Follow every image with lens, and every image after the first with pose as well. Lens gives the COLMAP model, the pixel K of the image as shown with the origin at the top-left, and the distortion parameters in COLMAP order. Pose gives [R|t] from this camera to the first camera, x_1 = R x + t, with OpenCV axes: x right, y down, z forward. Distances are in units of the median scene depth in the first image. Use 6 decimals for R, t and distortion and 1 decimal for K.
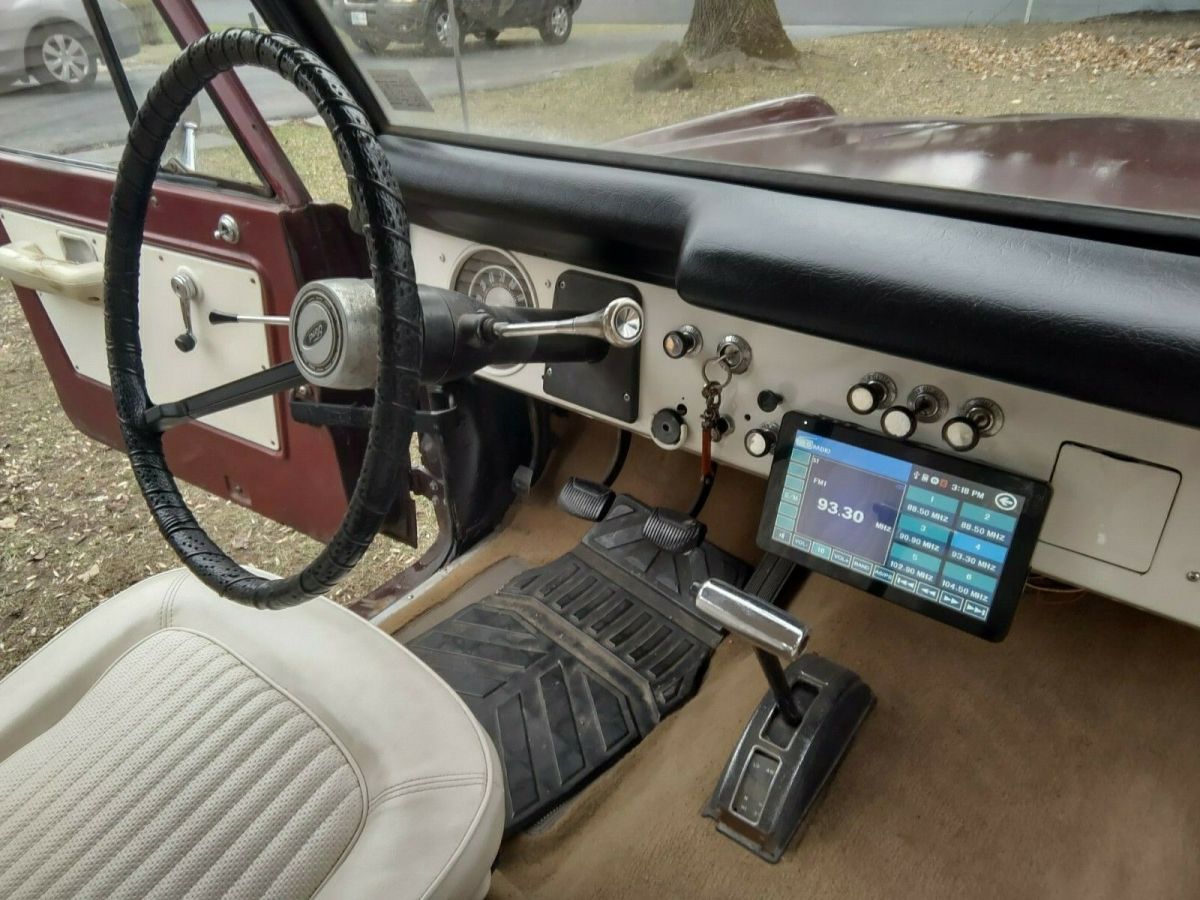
lens RADIAL K [[836.0, 0, 596.3], [0, 836.0, 446.0], [0, 0, 1]] dist [-0.001006, -0.006209]
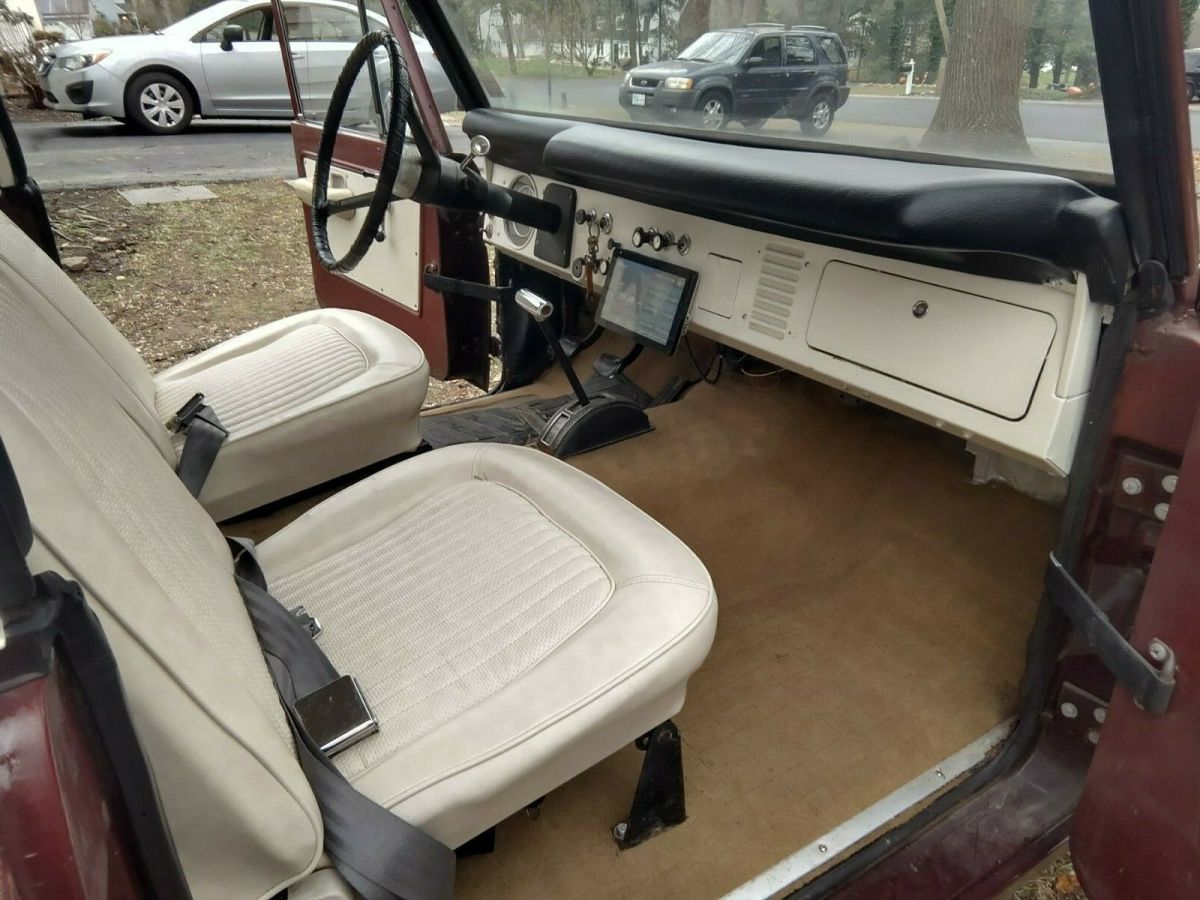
lens RADIAL K [[836.0, 0, 596.3], [0, 836.0, 446.0], [0, 0, 1]] dist [-0.001006, -0.006209]
pose [[0.944269, 0.181371, -0.274702, 0.618934], [-0.206838, 0.976111, -0.066517, 0.417608], [0.256075, 0.119629, 0.959226, -0.611939]]
